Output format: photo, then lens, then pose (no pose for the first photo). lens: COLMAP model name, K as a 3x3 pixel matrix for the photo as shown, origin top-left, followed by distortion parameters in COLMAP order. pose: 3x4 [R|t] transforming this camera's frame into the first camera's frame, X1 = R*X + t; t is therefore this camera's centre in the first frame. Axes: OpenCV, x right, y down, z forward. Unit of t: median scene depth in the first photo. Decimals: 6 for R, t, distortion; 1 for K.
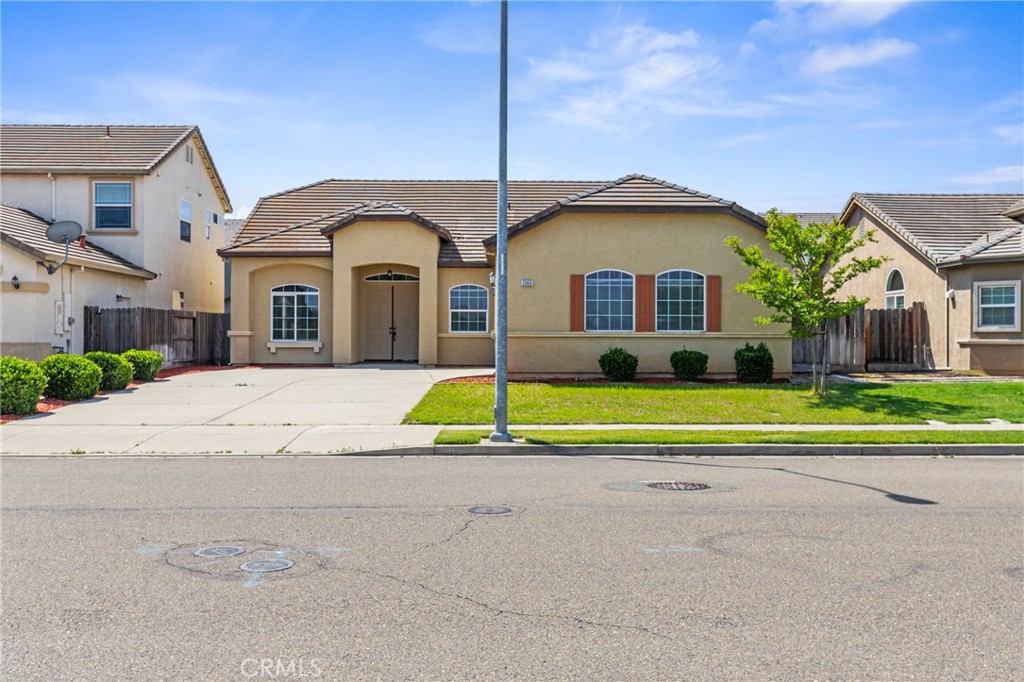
lens RADIAL K [[1039.4, 0, 512.0], [0, 1039.4, 341.0], [0, 0, 1]] dist [-0.000723, 0.000541]
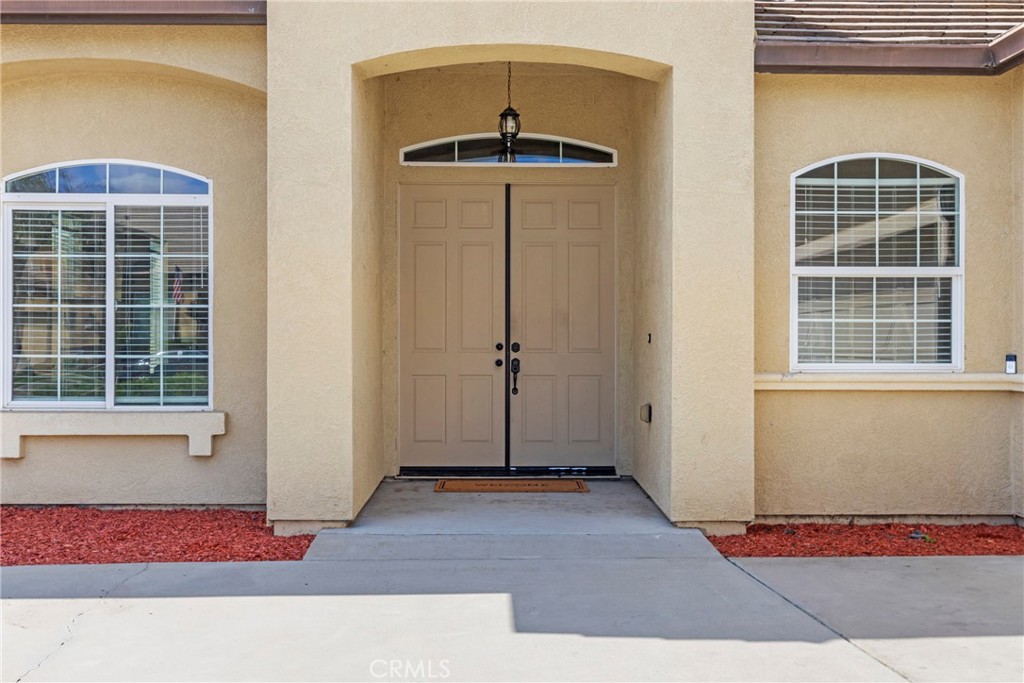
lens RADIAL K [[1039.4, 0, 512.0], [0, 1039.4, 341.5], [0, 0, 1]] dist [-0.000723, 0.000541]
pose [[0.999864, -0.001102, 0.016455, -0.123370], [0.001050, 0.999994, 0.003176, -0.014946], [-0.016459, -0.003158, 0.999860, 0.770999]]
